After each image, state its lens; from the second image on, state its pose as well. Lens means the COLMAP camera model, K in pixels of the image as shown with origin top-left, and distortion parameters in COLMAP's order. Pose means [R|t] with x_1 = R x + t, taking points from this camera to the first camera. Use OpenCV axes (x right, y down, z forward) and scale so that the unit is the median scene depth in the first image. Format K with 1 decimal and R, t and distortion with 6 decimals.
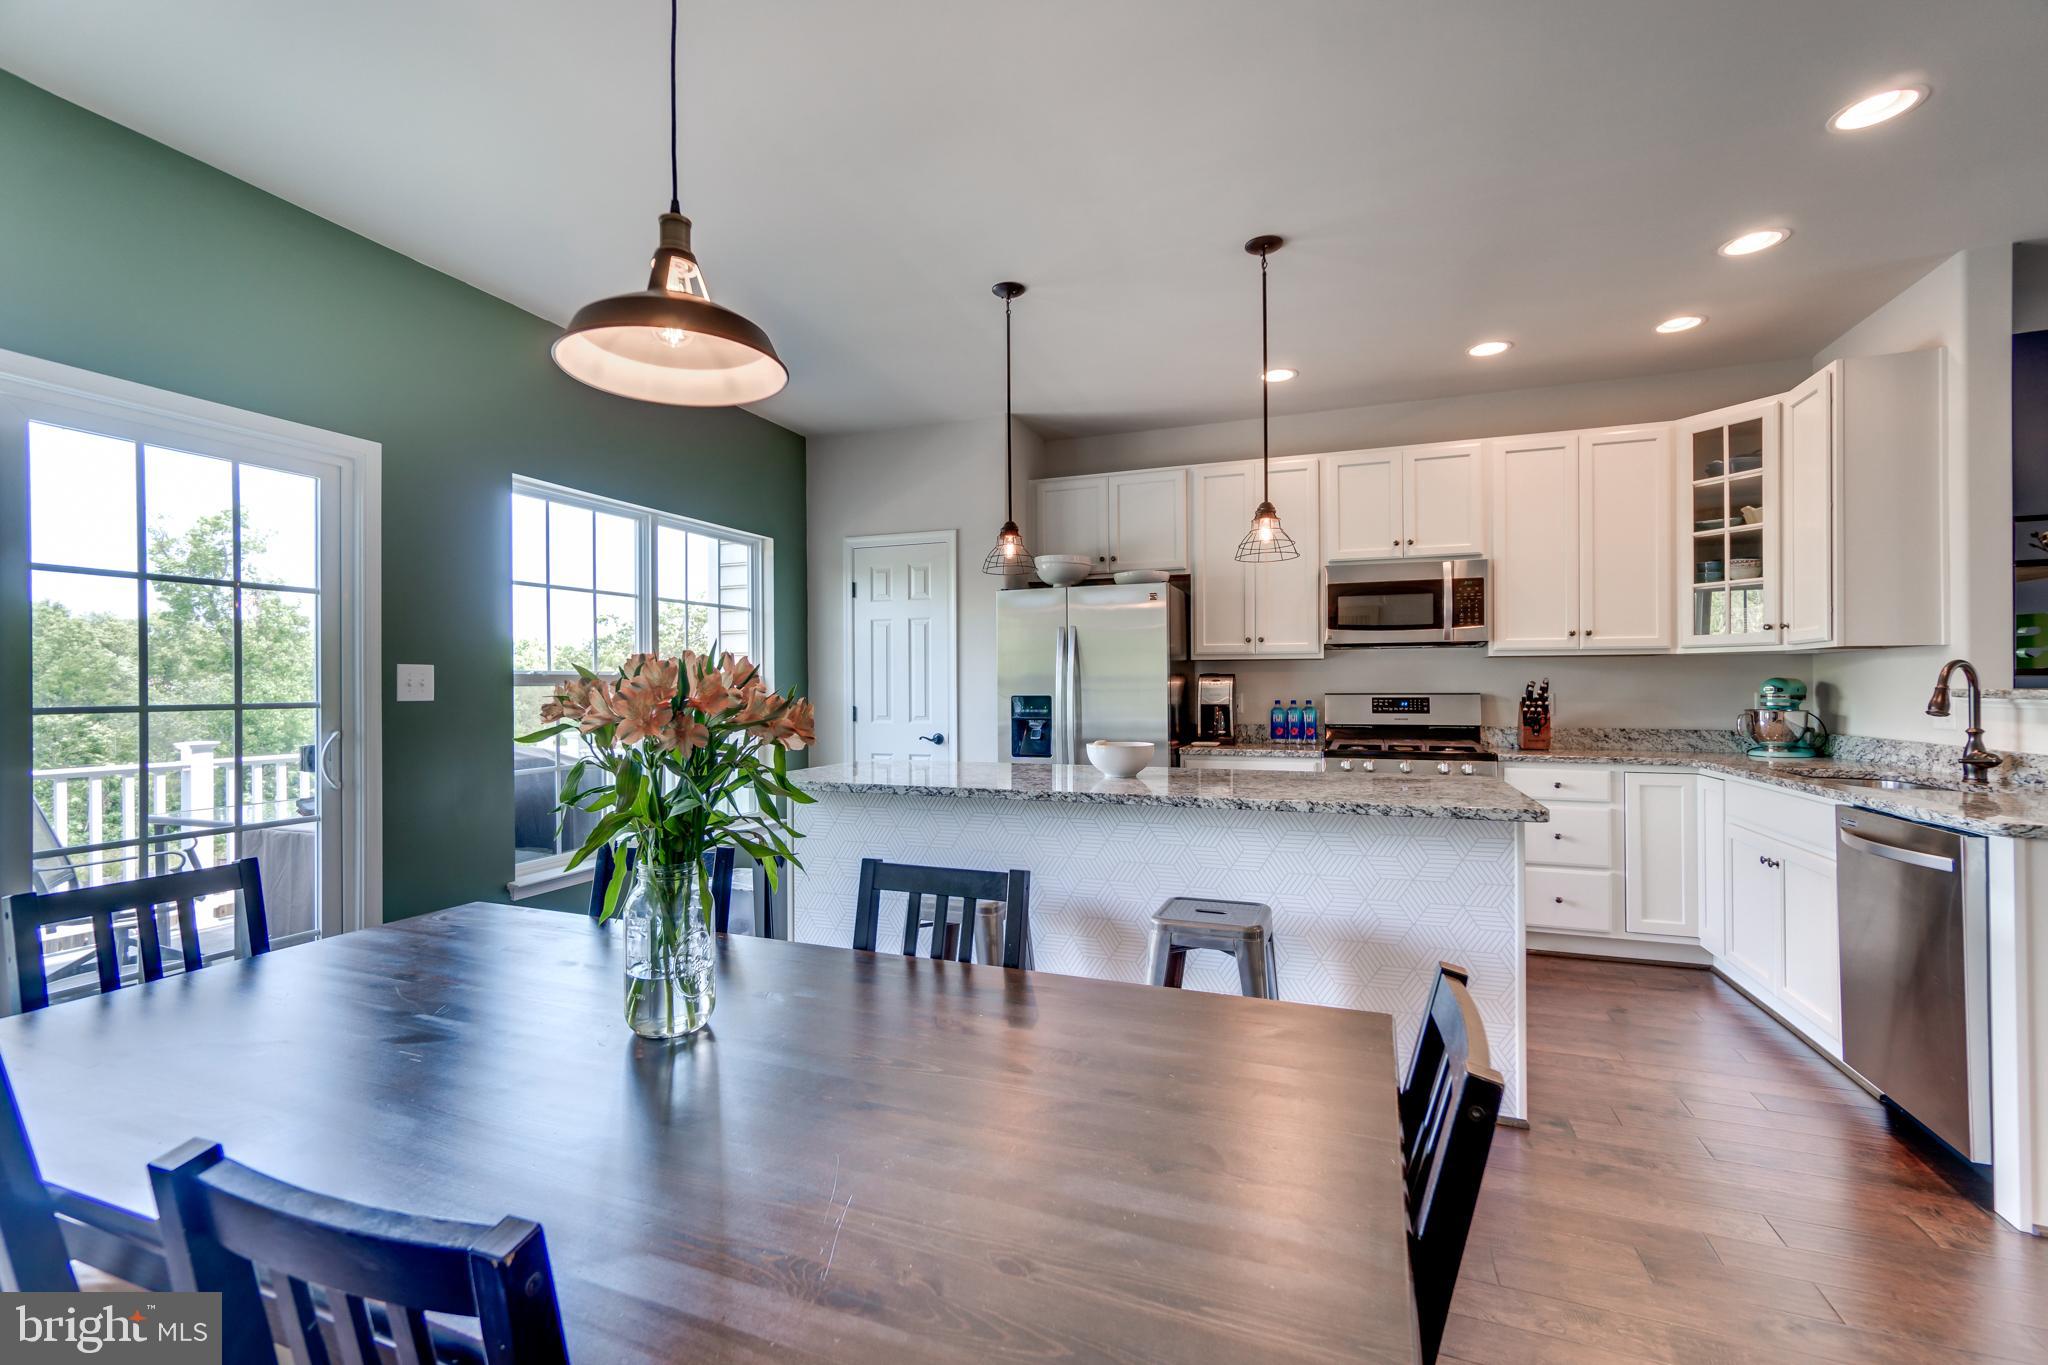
lens RADIAL K [[878.1, 0, 1027.2], [0, 878.1, 688.2], [0, 0, 1]] dist [0.001217, 0.003759]
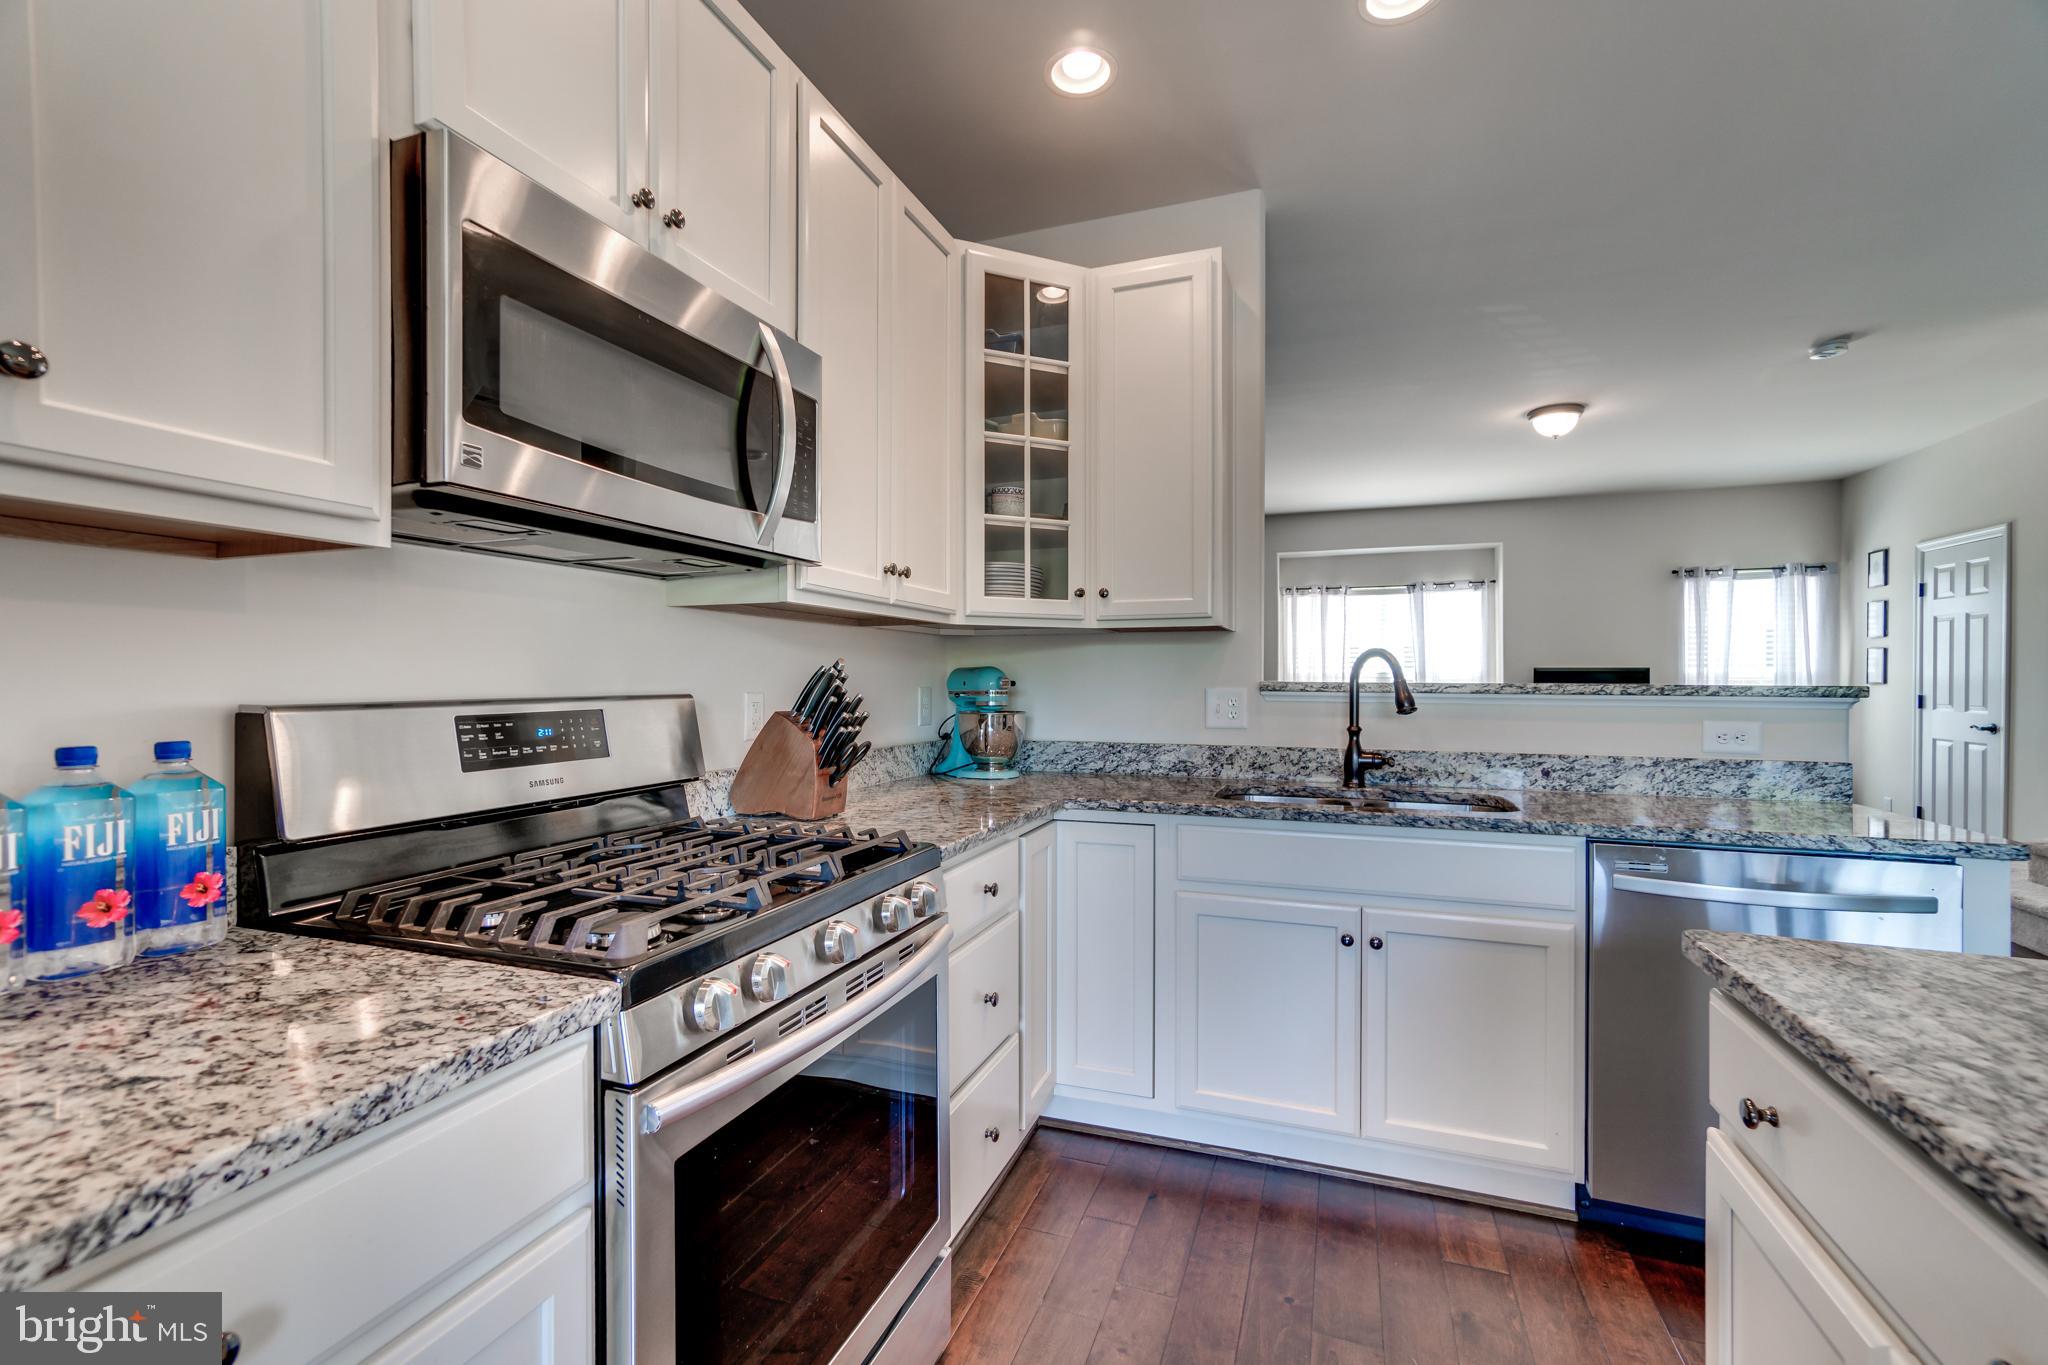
lens RADIAL K [[878.1, 0, 1018.2], [0, 878.1, 678.4], [0, 0, 1]] dist [0.001217, 0.003759]
pose [[0.002762, 0.002264, 0.999994, 0.143918], [0.000177, 0.999997, -0.002265, -0.000678], [-0.999996, 0.000183, 0.002761, 1.037198]]
